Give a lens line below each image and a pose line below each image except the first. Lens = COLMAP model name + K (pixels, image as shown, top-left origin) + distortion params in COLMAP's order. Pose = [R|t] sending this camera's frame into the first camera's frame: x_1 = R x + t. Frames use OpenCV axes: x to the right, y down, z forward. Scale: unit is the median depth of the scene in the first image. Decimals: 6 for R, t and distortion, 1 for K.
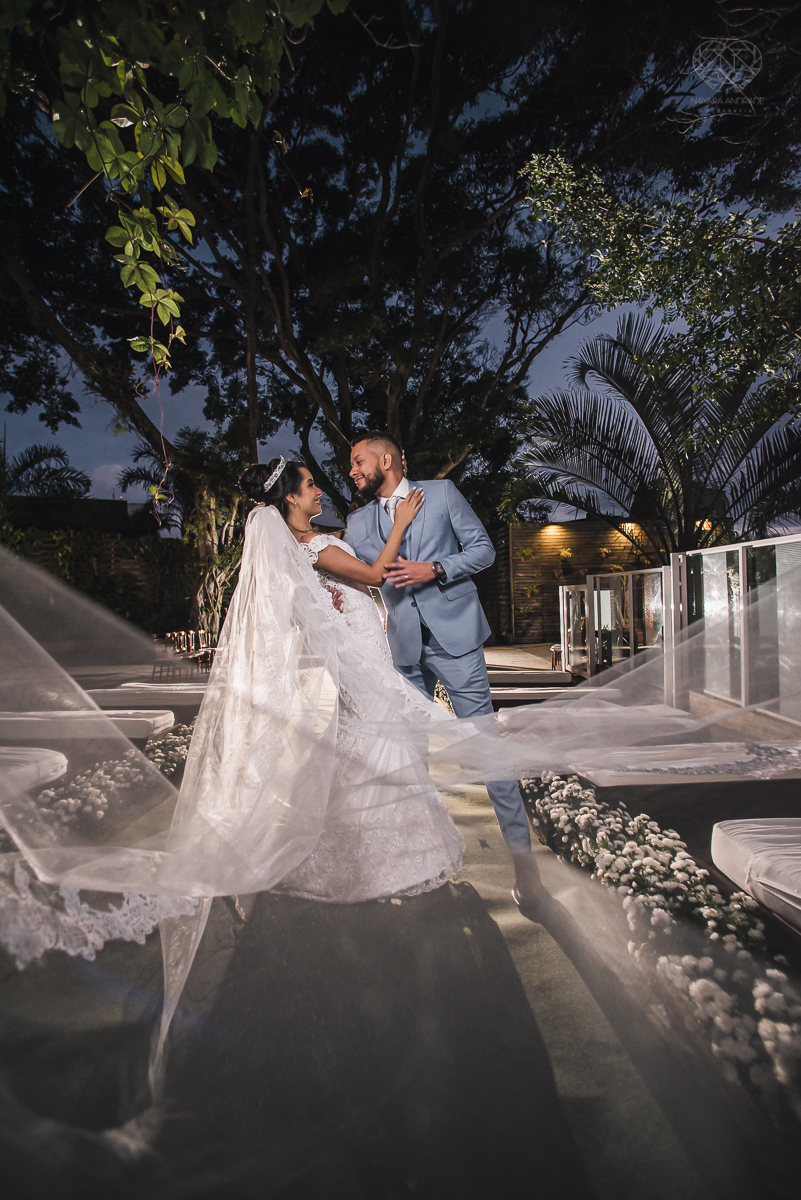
lens RADIAL K [[563.8, 0, 407.8], [0, 563.8, 587.9], [0, 0, 1]] dist [-0.041241, 0.013633]
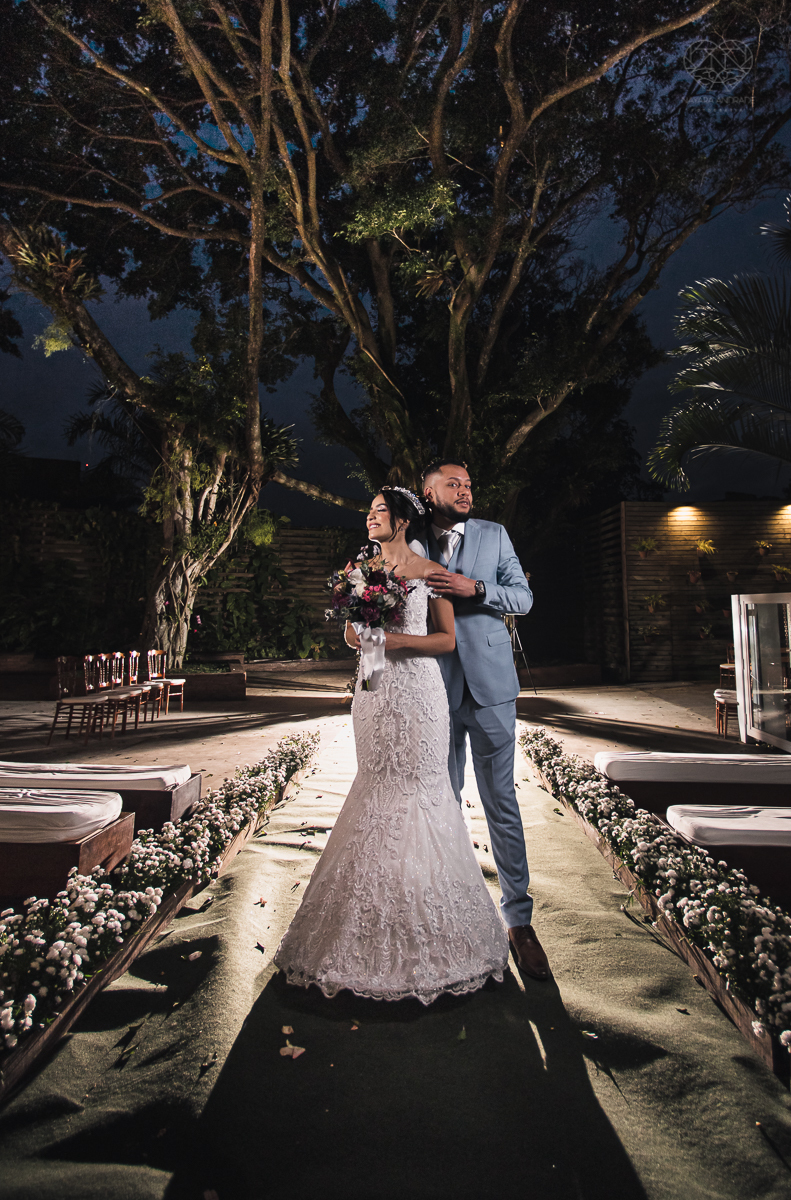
lens RADIAL K [[650.1, 0, 428.8], [0, 650.1, 523.0], [0, 0, 1]] dist [-0.055410, 0.018039]
pose [[0.999535, 0.024600, -0.018042, -0.038526], [-0.026486, 0.993229, -0.113117, 0.005422], [0.015137, 0.113542, 0.993418, 0.217368]]
